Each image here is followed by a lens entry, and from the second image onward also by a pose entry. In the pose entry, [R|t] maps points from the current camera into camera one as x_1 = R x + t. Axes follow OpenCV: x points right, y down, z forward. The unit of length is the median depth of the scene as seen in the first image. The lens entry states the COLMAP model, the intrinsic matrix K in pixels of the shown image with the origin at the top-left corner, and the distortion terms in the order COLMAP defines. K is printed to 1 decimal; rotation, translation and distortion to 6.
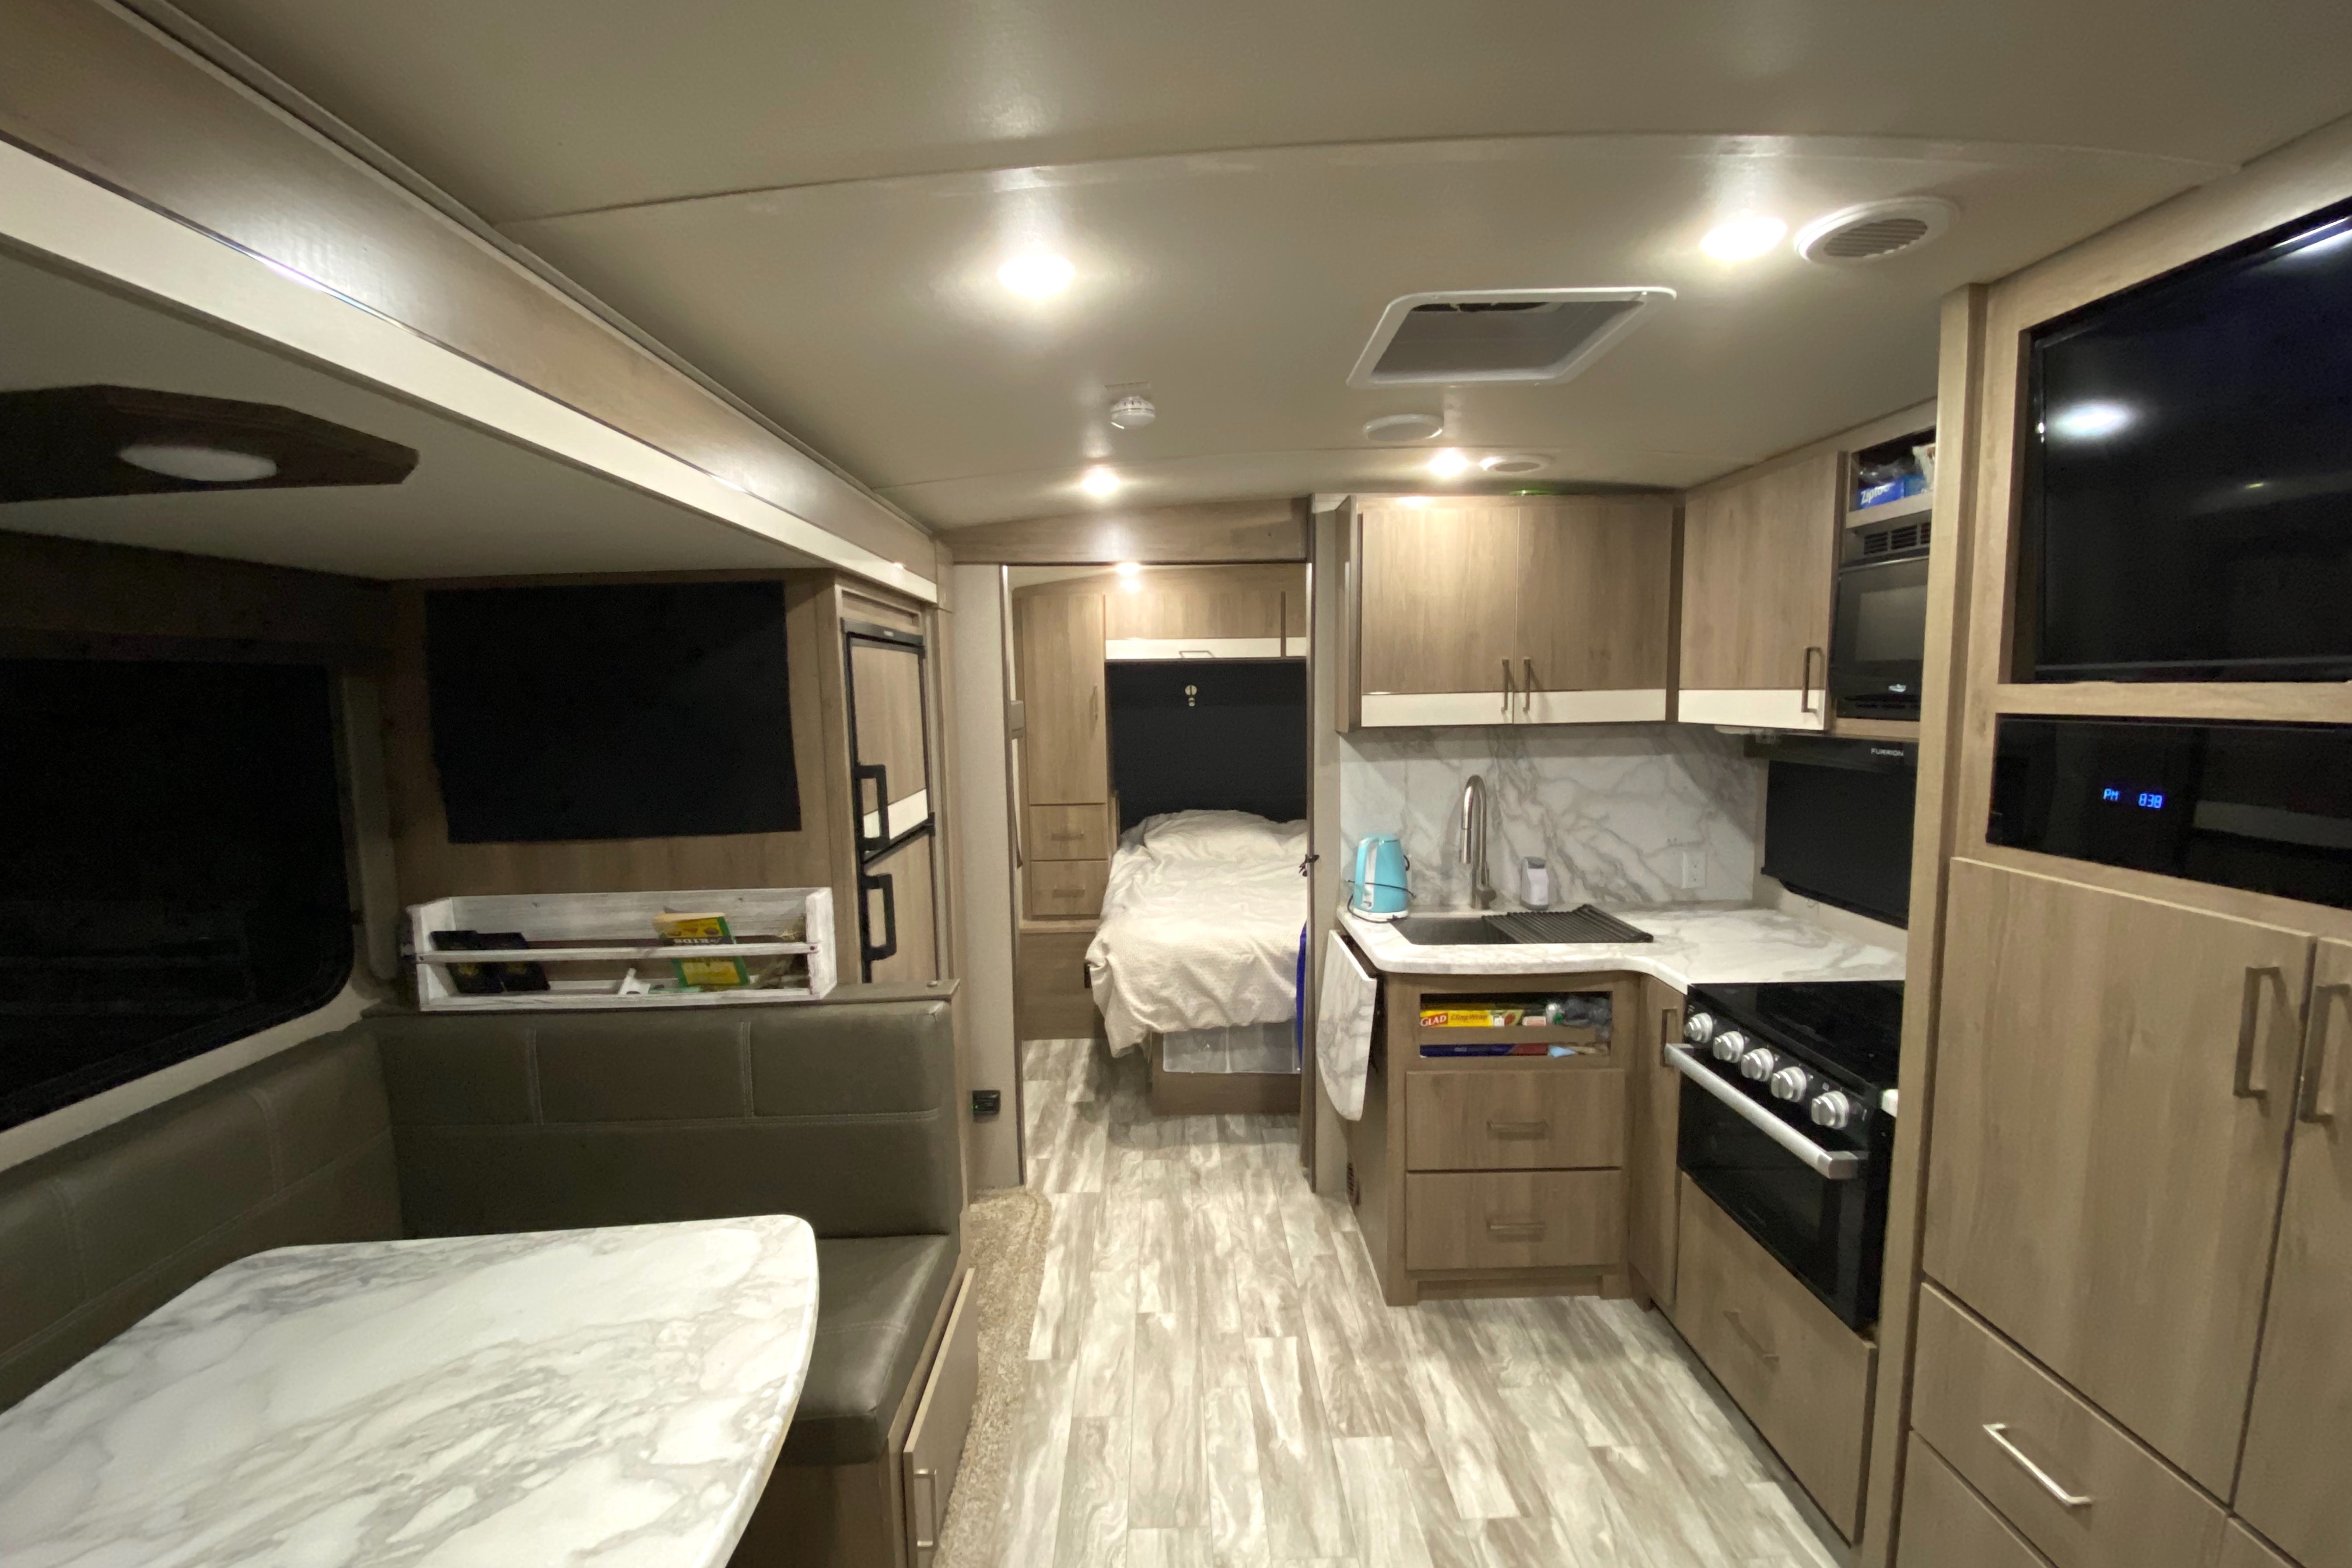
lens RADIAL K [[949.5, 0, 1185.7], [0, 949.5, 778.2], [0, 0, 1]] dist [0.013642, -0.017195]
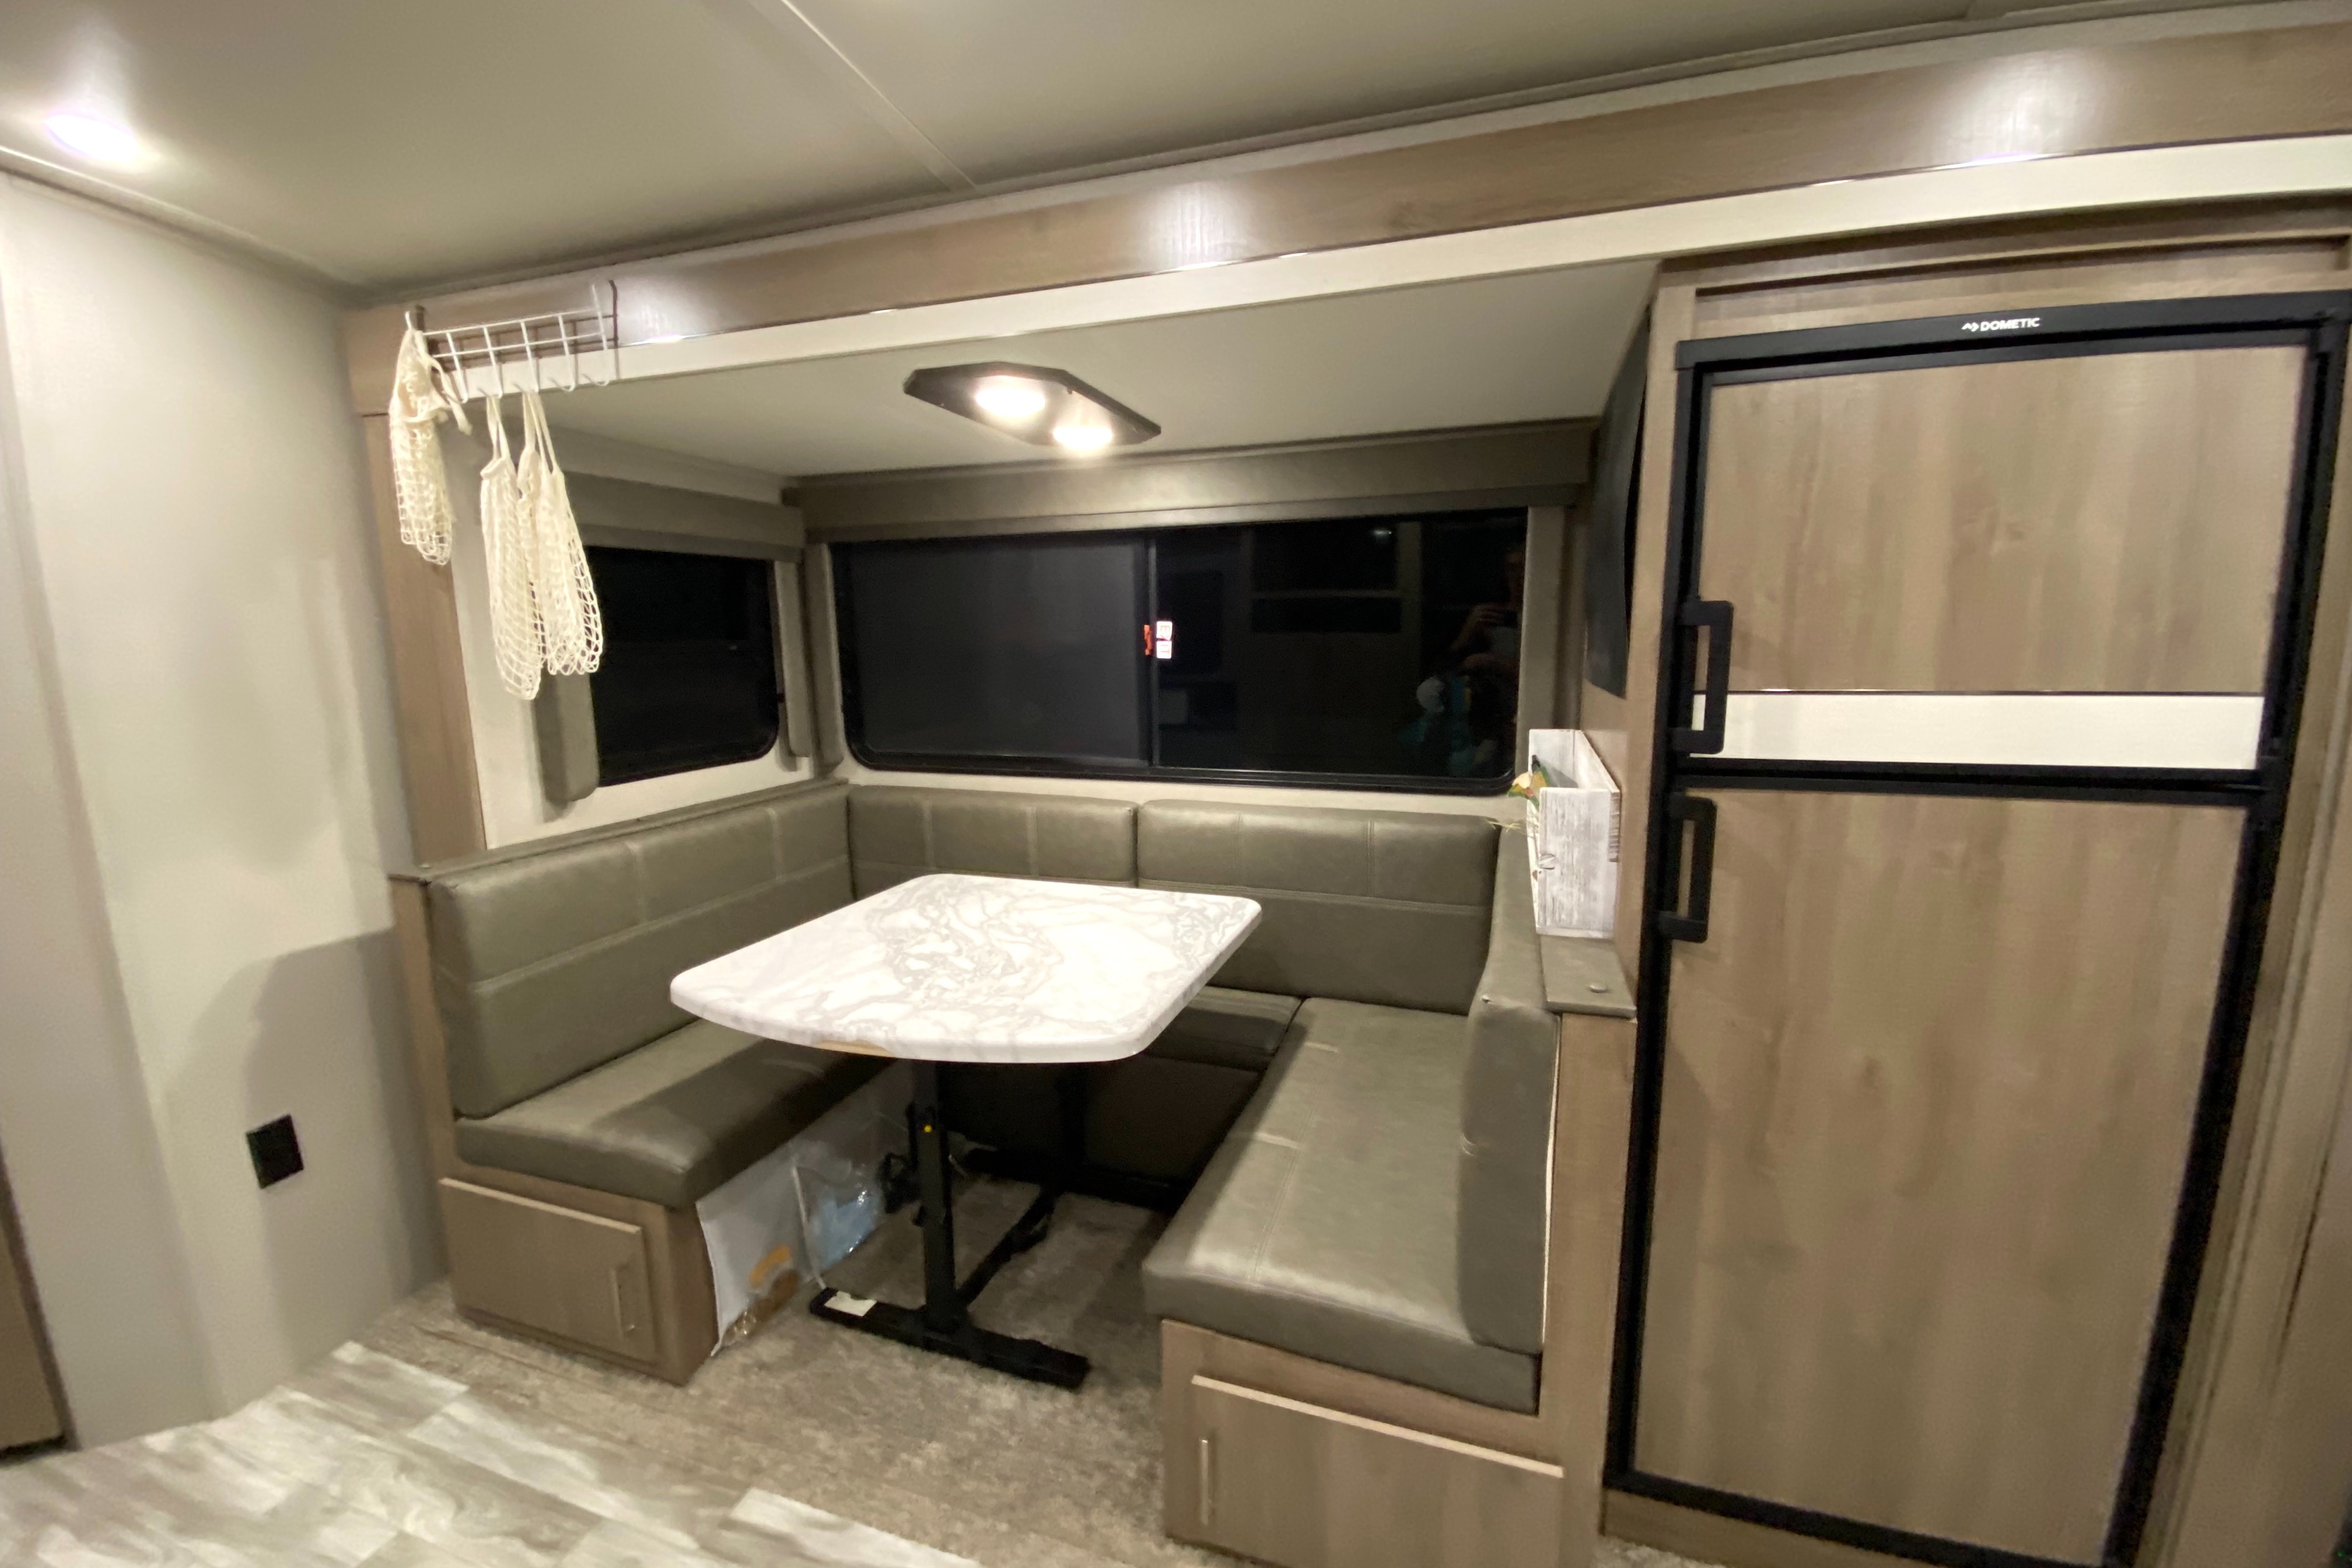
lens RADIAL K [[949.5, 0, 1187.9], [0, 949.5, 782.0], [0, 0, 1]] dist [0.013642, -0.017195]
pose [[-0.342541, 0.180998, -0.921903, 0.260697], [-0.061091, 0.974899, 0.214101, -0.057881], [0.937515, 0.129658, -0.322885, 1.387409]]
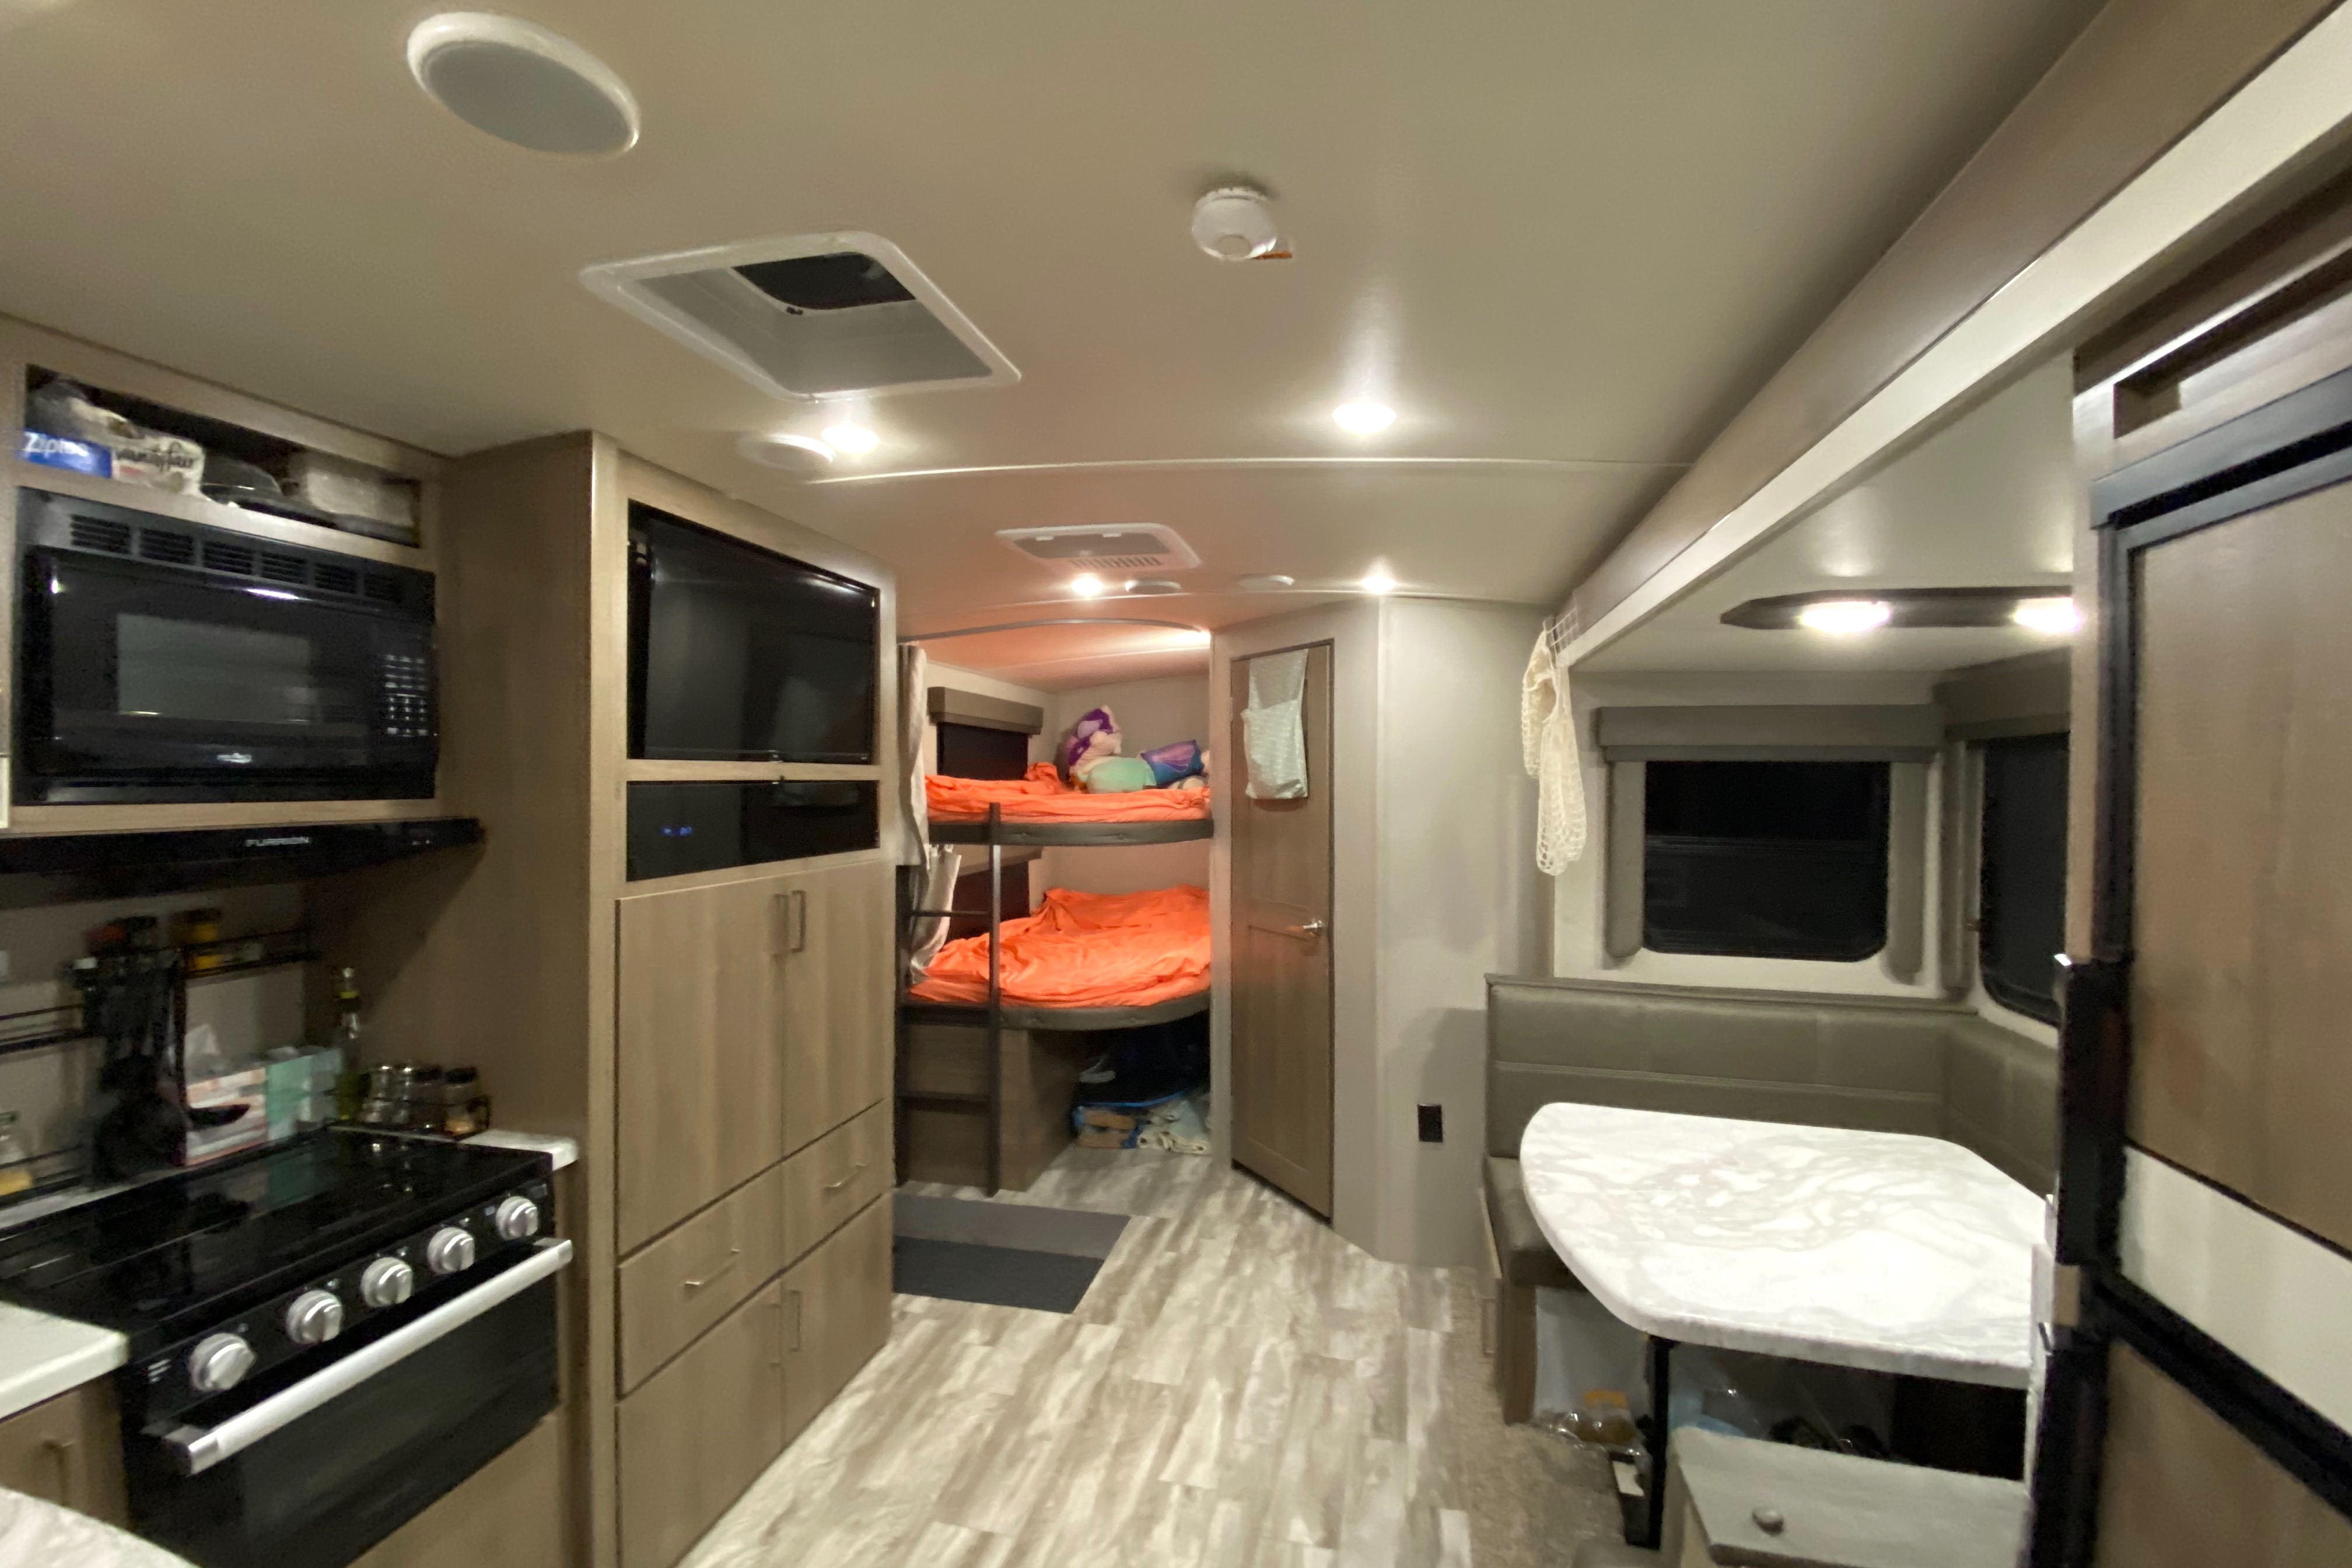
lens RADIAL K [[949.5, 0, 1183.2], [0, 949.5, 779.6], [0, 0, 1]] dist [0.013642, -0.017195]
pose [[-0.967474, 0.015102, 0.252519, -0.138383], [0.037282, 0.995829, 0.083280, -0.138334], [-0.250207, 0.089985, -0.964001, 1.763691]]
